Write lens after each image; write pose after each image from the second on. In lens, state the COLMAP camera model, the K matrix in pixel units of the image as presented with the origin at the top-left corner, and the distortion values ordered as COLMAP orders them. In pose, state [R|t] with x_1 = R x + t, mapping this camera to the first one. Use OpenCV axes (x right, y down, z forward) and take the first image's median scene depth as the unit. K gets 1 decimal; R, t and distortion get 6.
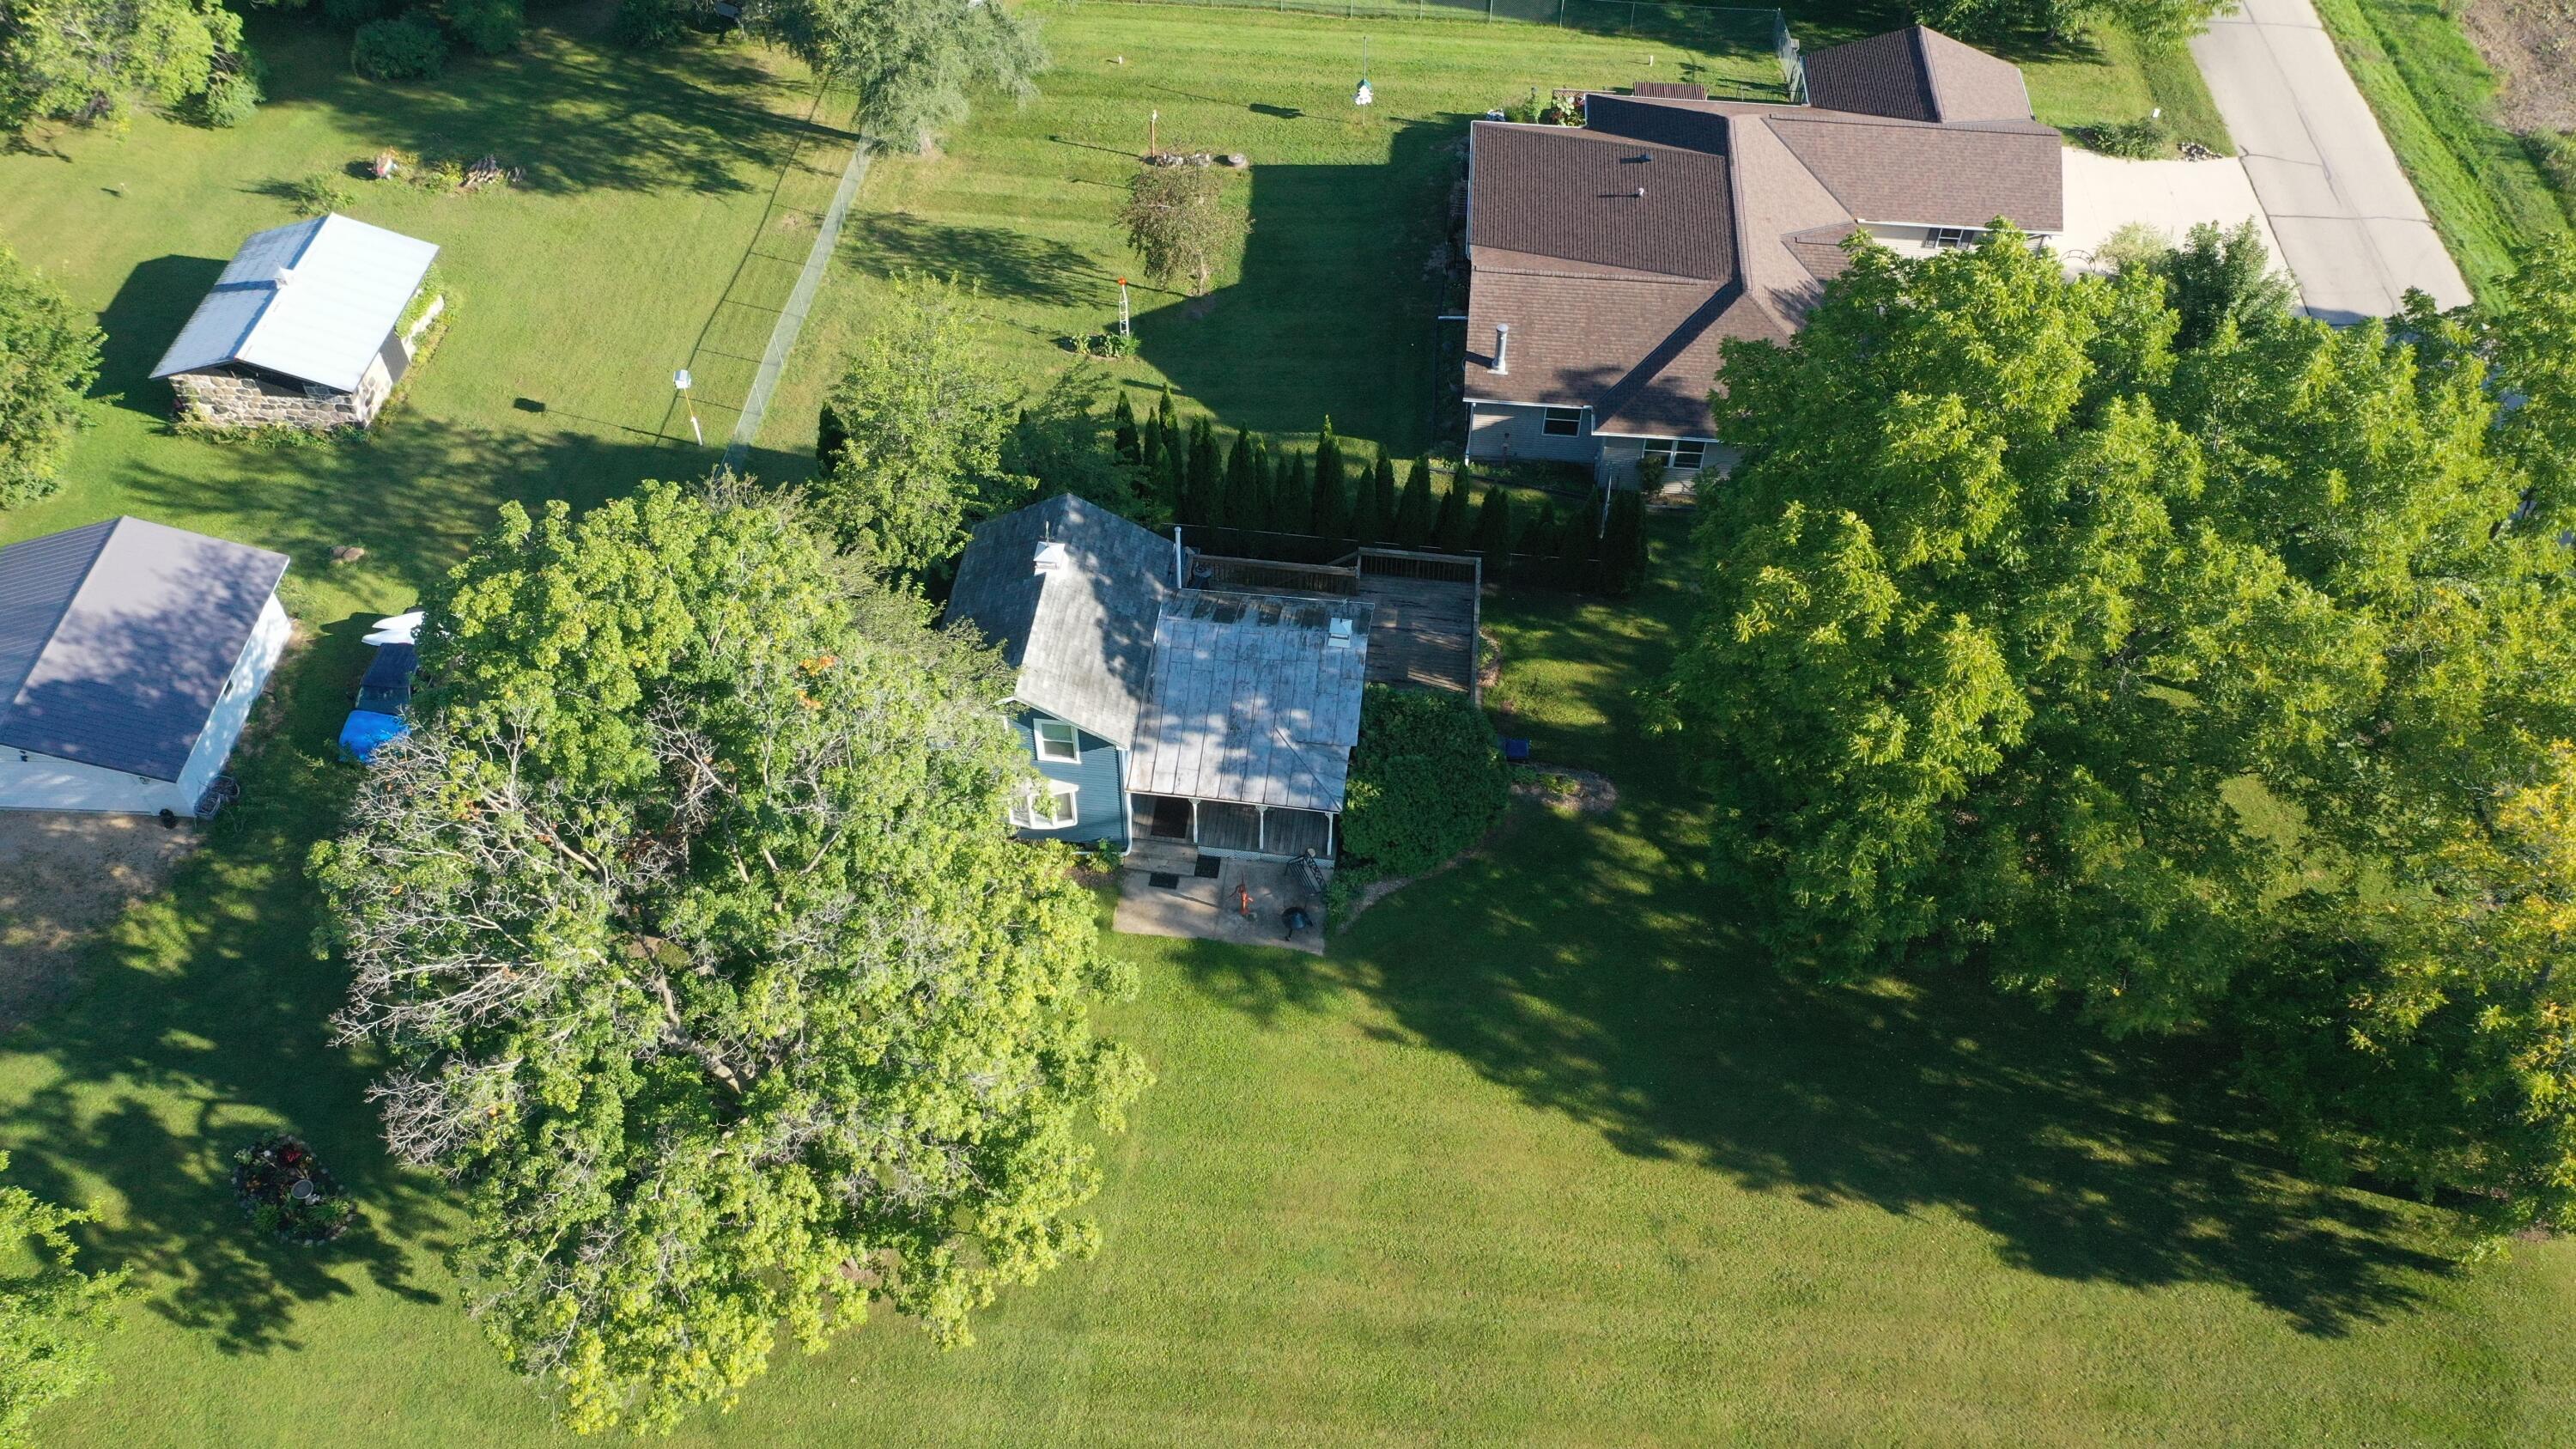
lens RADIAL K [[2073.7, 0, 1290.5], [0, 2073.7, 721.2], [0, 0, 1]] dist [-0.006175, -0.011658]
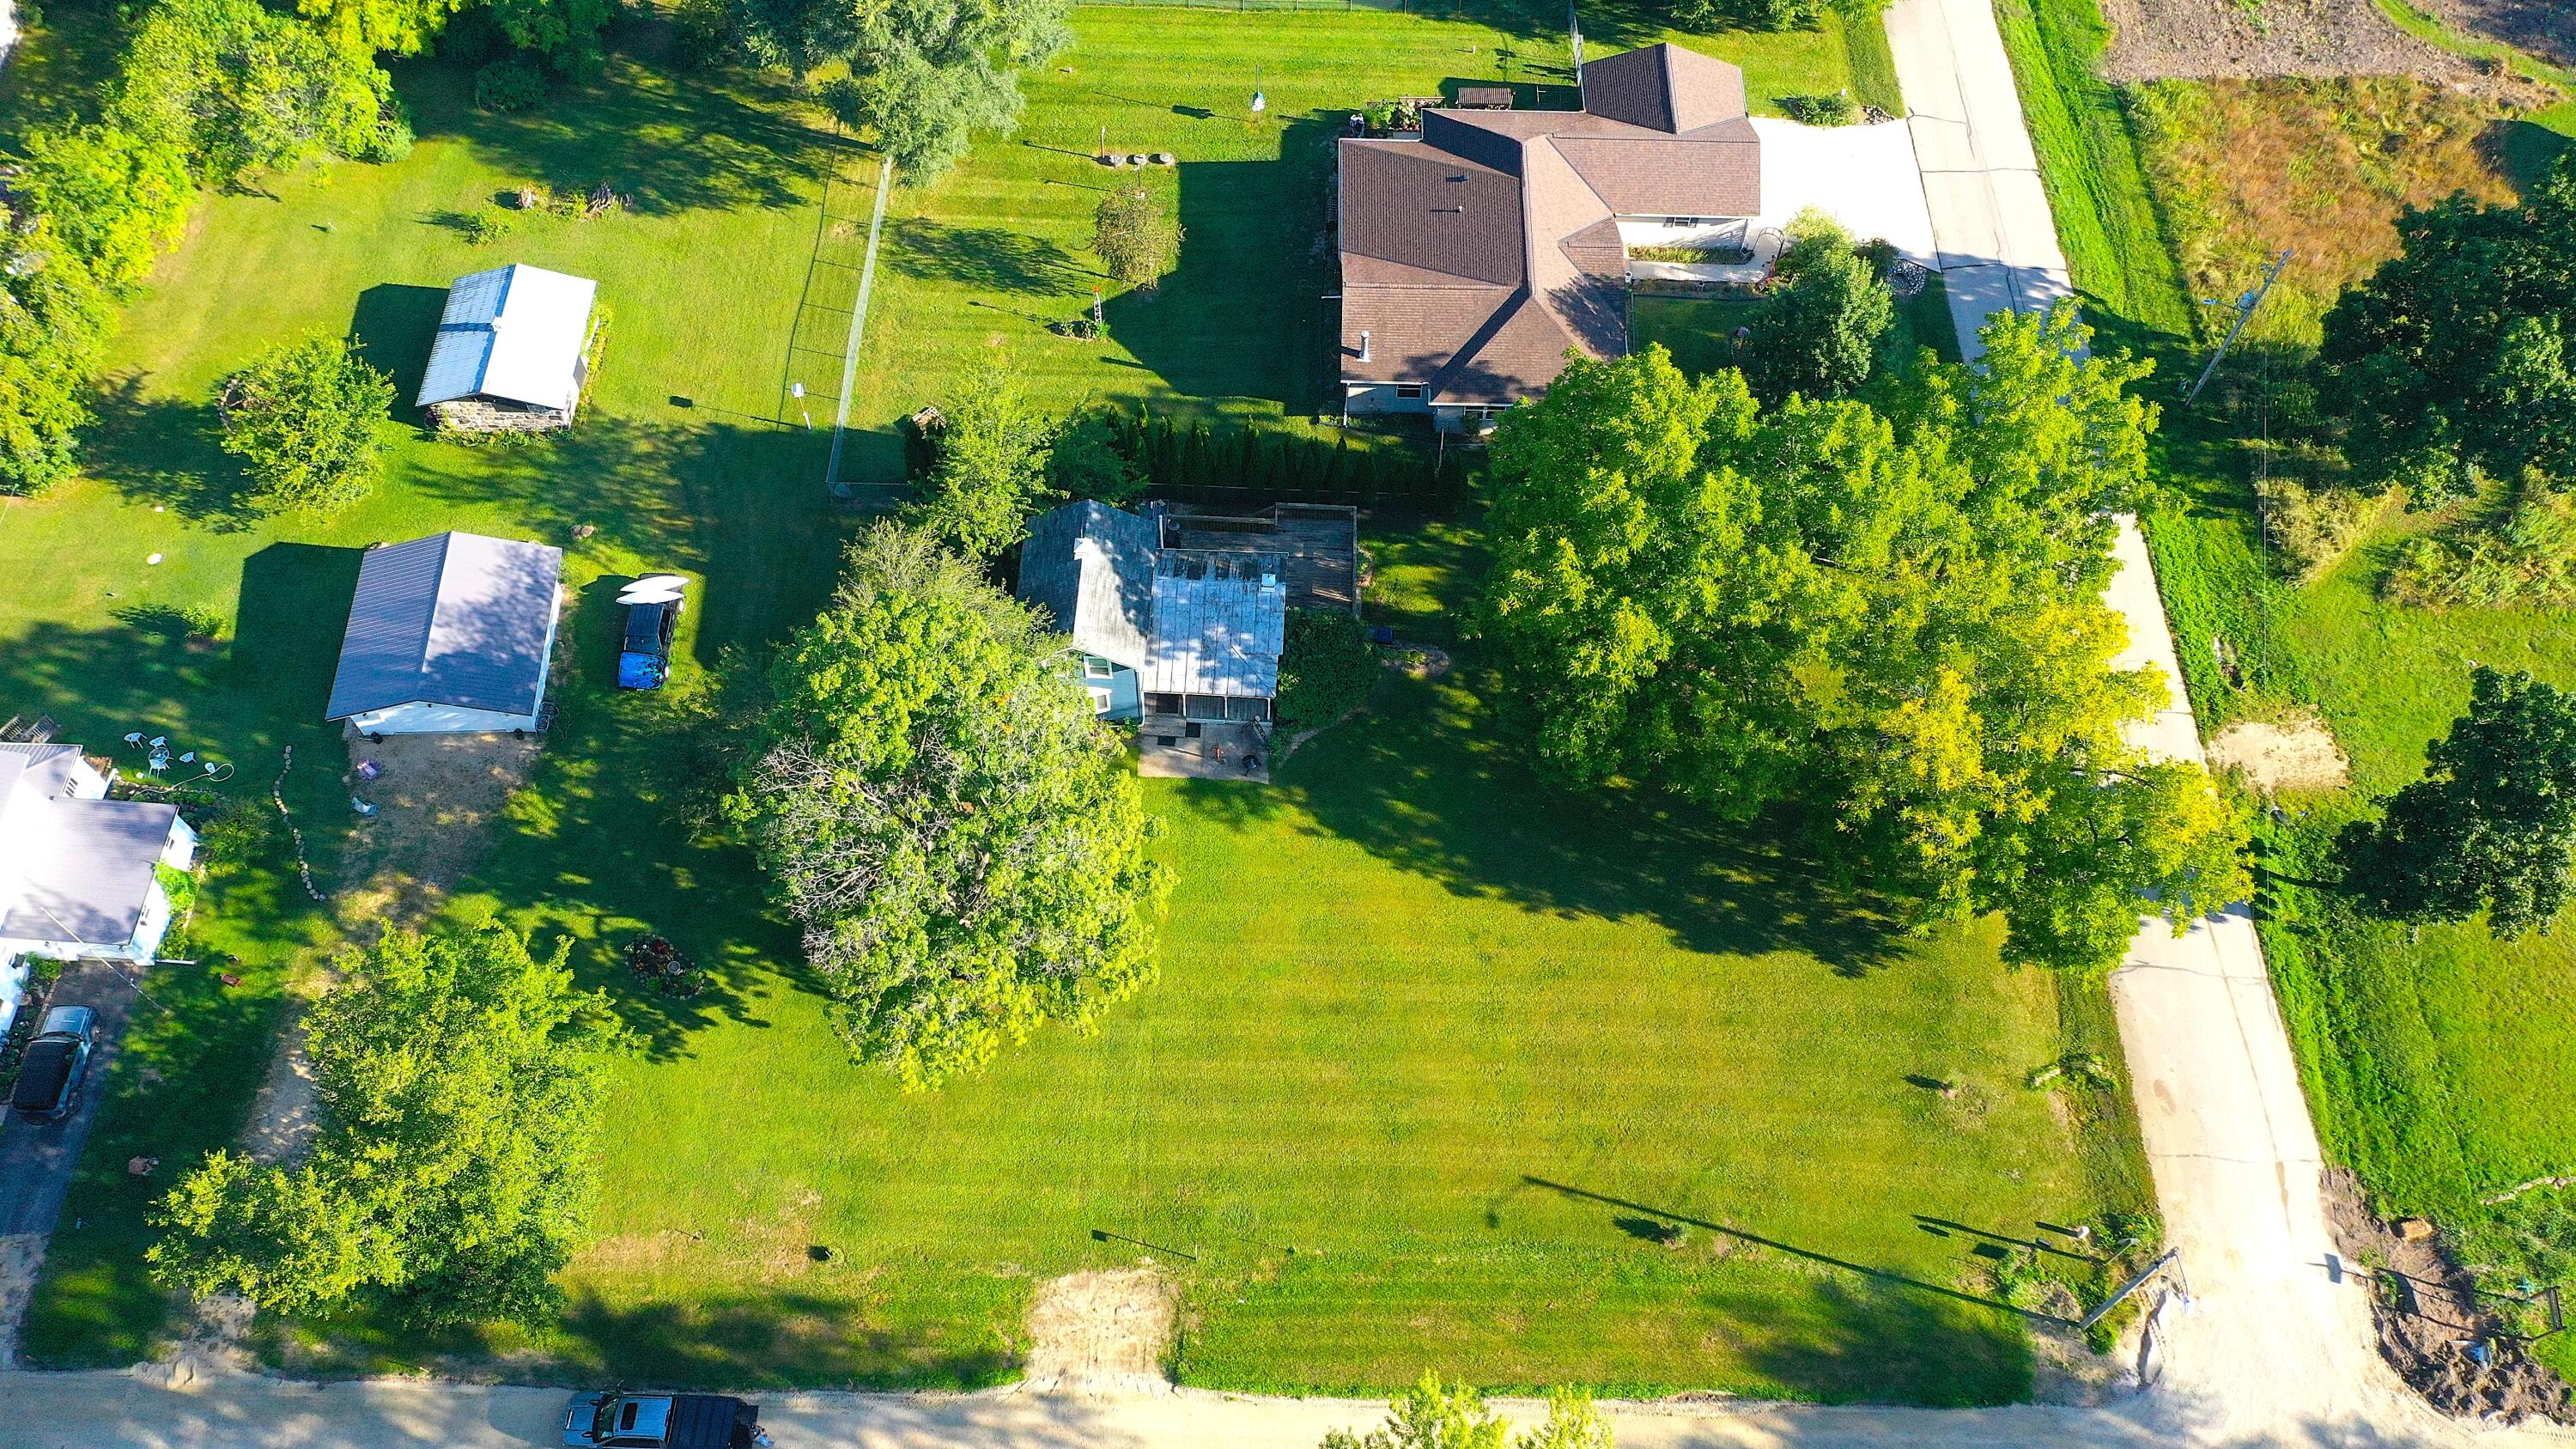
lens RADIAL K [[2131.4, 0, 1286.3], [0, 2131.4, 726.1], [0, 0, 1]] dist [-0.007566, -0.003049]
pose [[0.997730, -0.059127, 0.032229, -0.021180], [0.052386, 0.982224, 0.180256, -0.222443], [-0.042314, -0.178158, 0.983092, -0.609281]]
